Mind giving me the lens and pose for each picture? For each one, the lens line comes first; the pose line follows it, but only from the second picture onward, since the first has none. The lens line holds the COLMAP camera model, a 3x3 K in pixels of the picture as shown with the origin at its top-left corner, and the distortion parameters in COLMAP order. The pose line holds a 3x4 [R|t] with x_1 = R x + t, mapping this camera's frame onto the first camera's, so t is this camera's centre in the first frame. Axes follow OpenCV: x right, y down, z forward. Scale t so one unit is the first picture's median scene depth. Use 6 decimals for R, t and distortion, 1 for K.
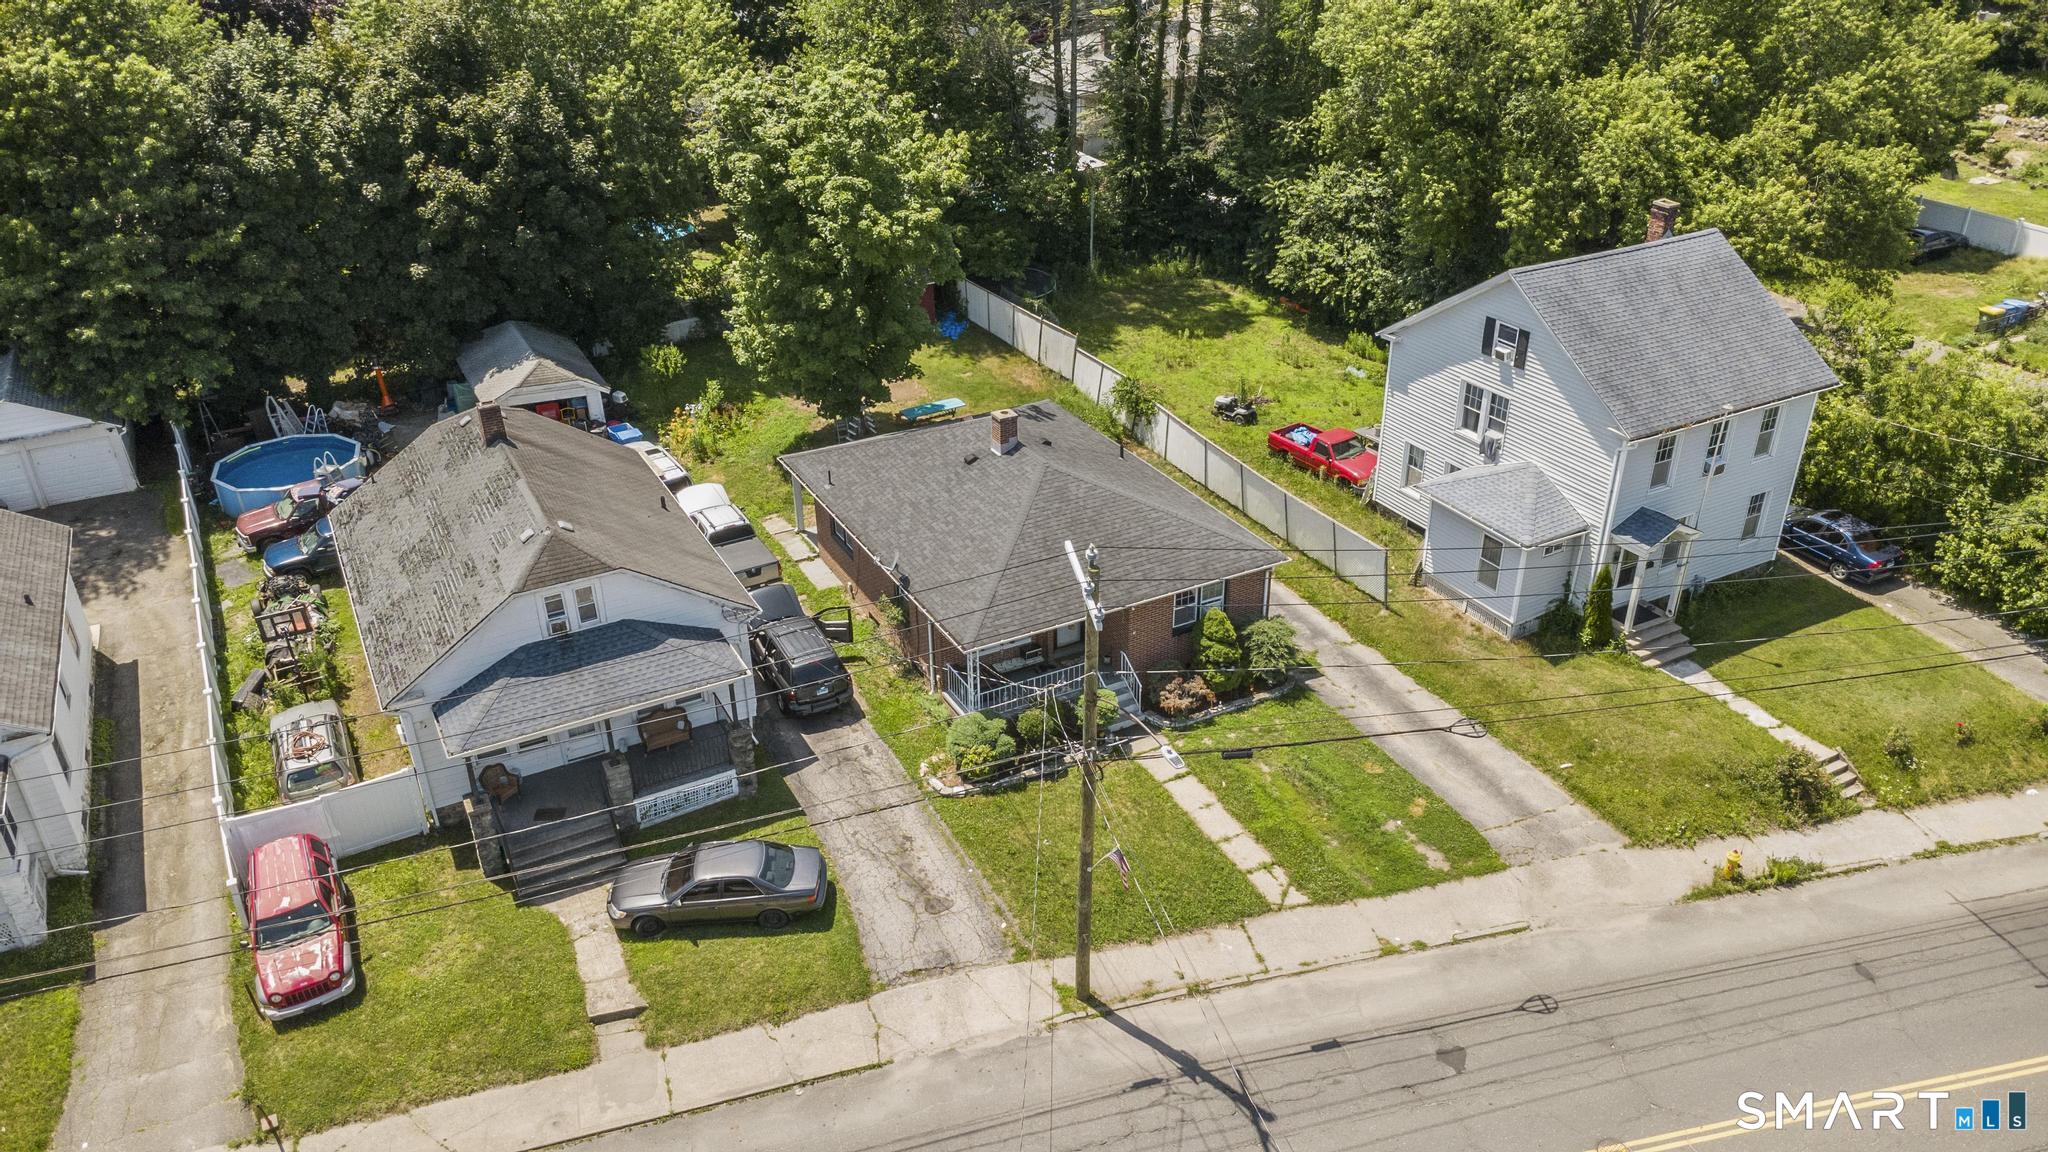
lens RADIAL K [[1441.3, 0, 1024.0], [0, 1441.3, 576.0], [0, 0, 1]] dist [0.009754, 0.001287]
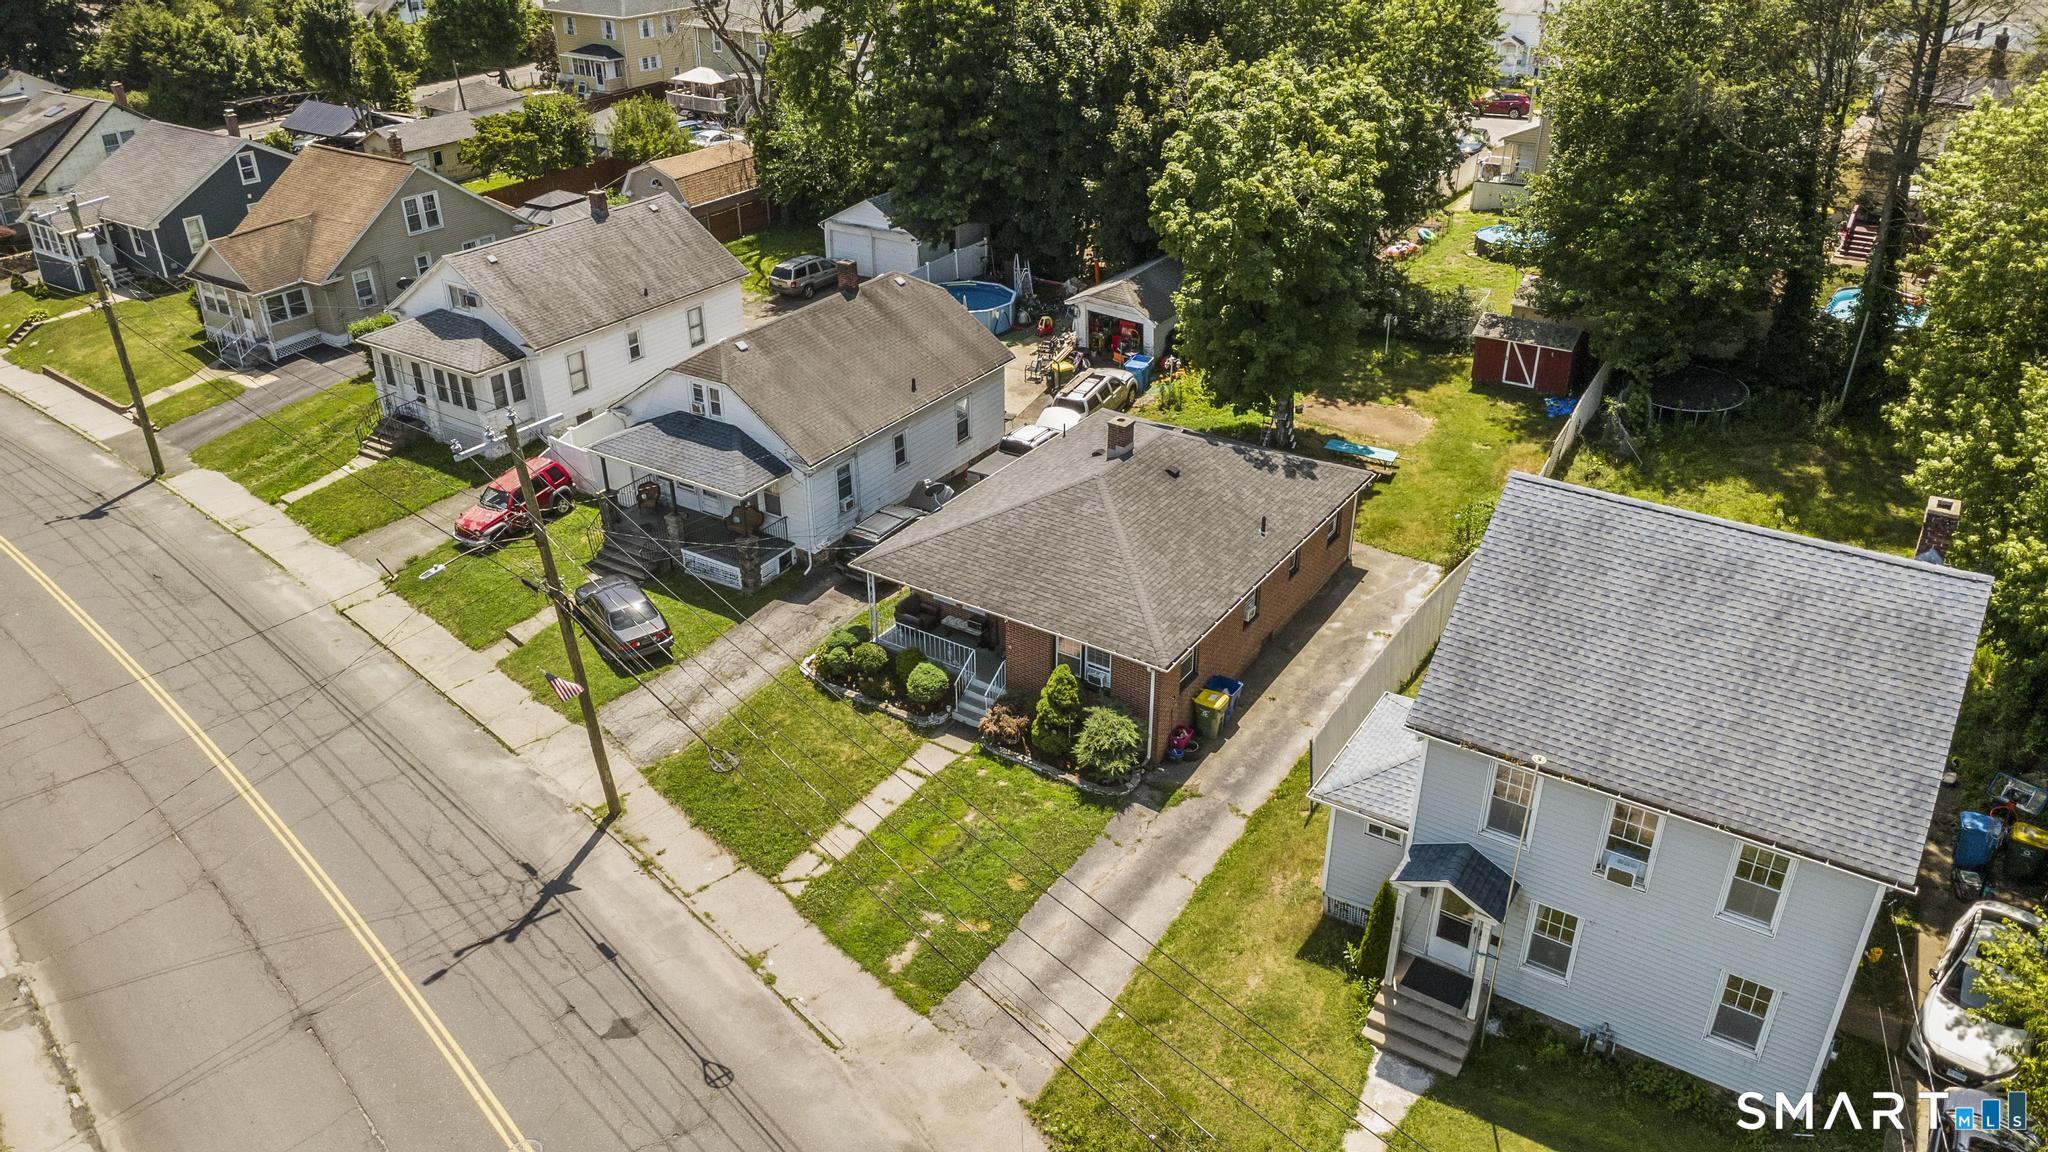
lens RADIAL K [[1441.3, 0, 1024.0], [0, 1441.3, 576.0], [0, 0, 1]] dist [0.009754, 0.001287]
pose [[0.478316, 0.429733, -0.765861, 0.919092], [-0.420364, 0.877730, 0.229966, -0.264156], [0.771043, 0.211944, 0.600477, 0.447862]]
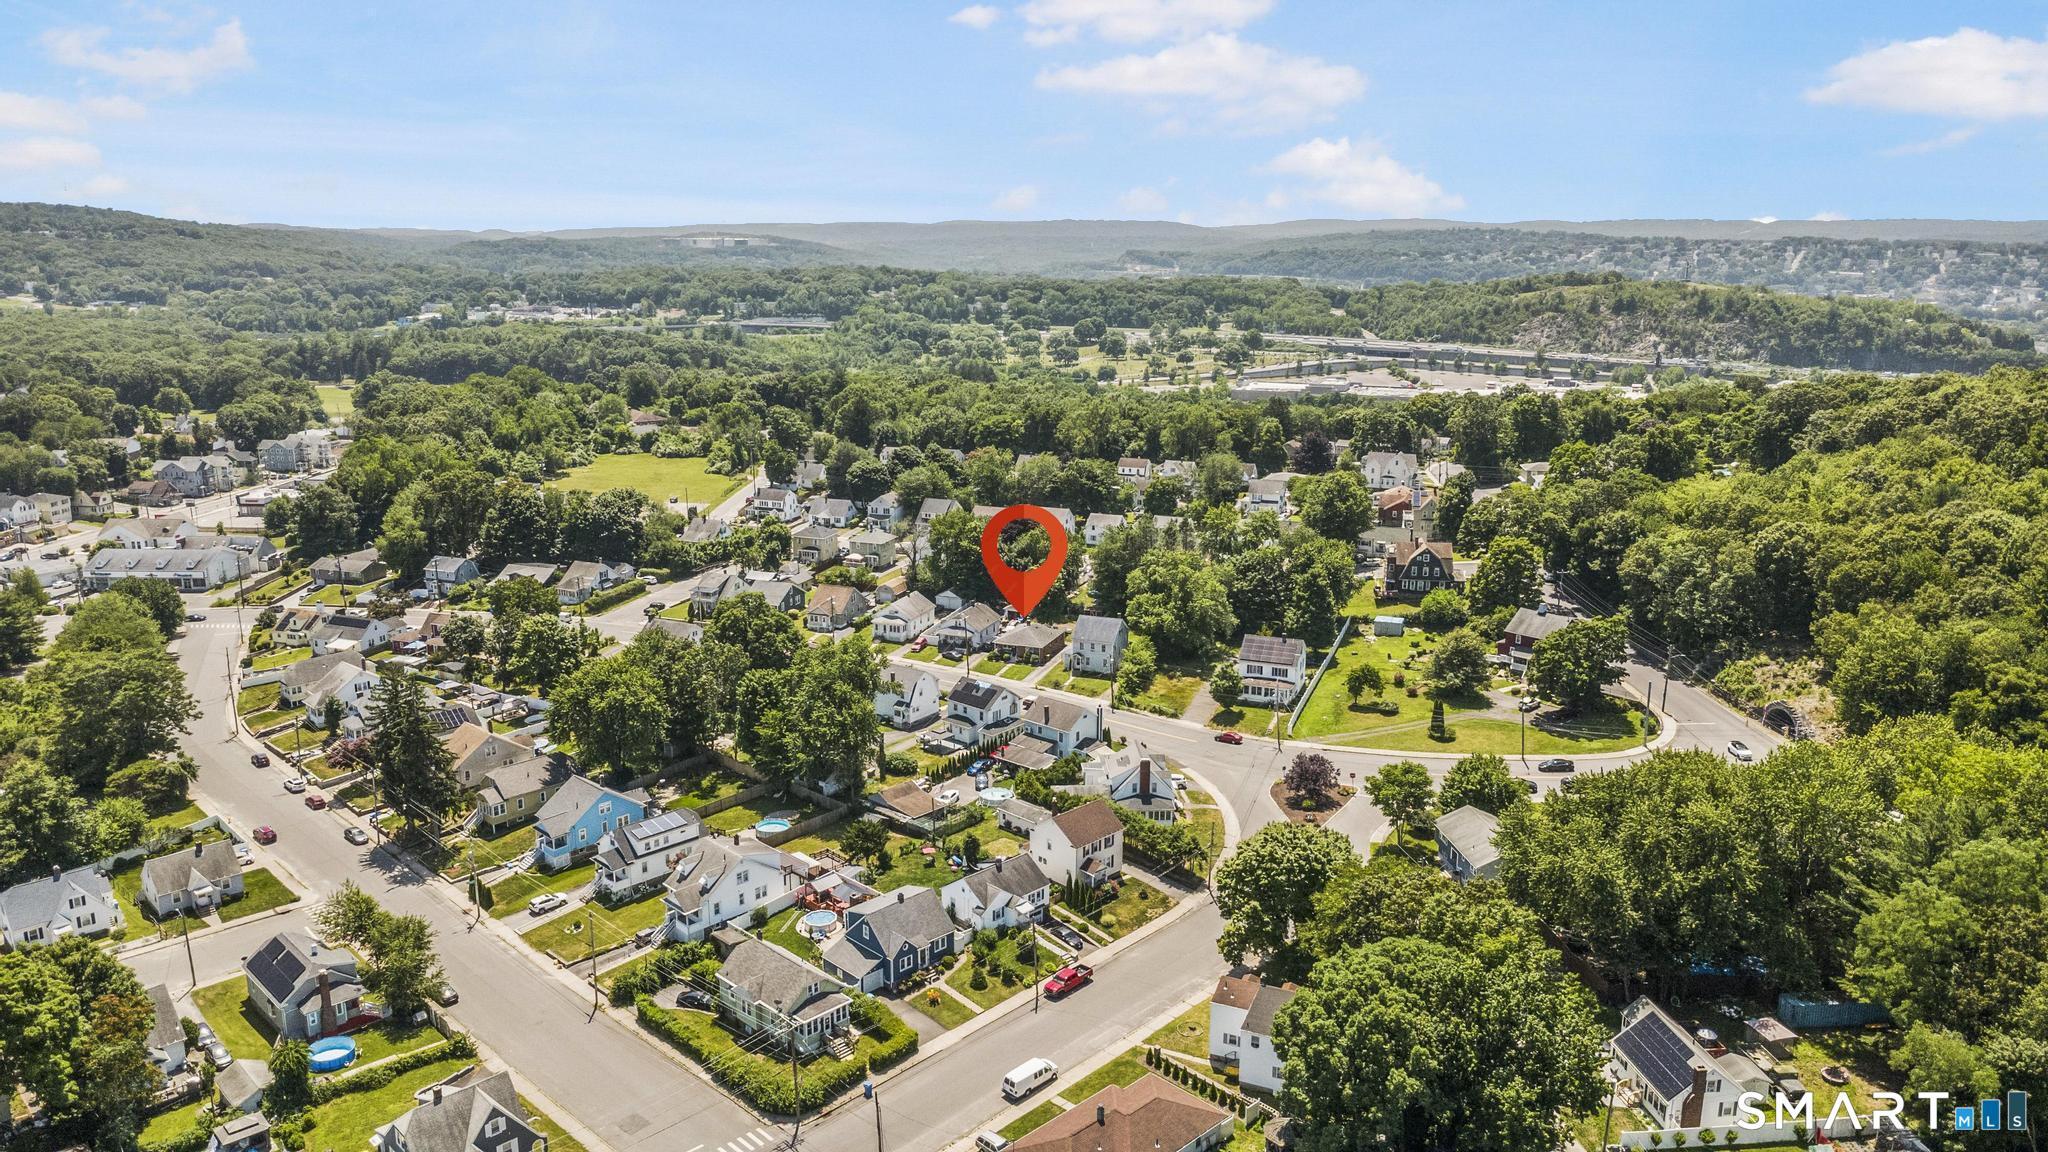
lens RADIAL K [[1441.3, 0, 1024.0], [0, 1441.3, 576.0], [0, 0, 1]] dist [0.009754, 0.001287]
pose [[0.635570, 0.192039, -0.747778, 5.682417], [-0.372987, 0.924414, -0.079616, 0.265225], [0.675967, 0.329514, 0.659158, -3.968082]]
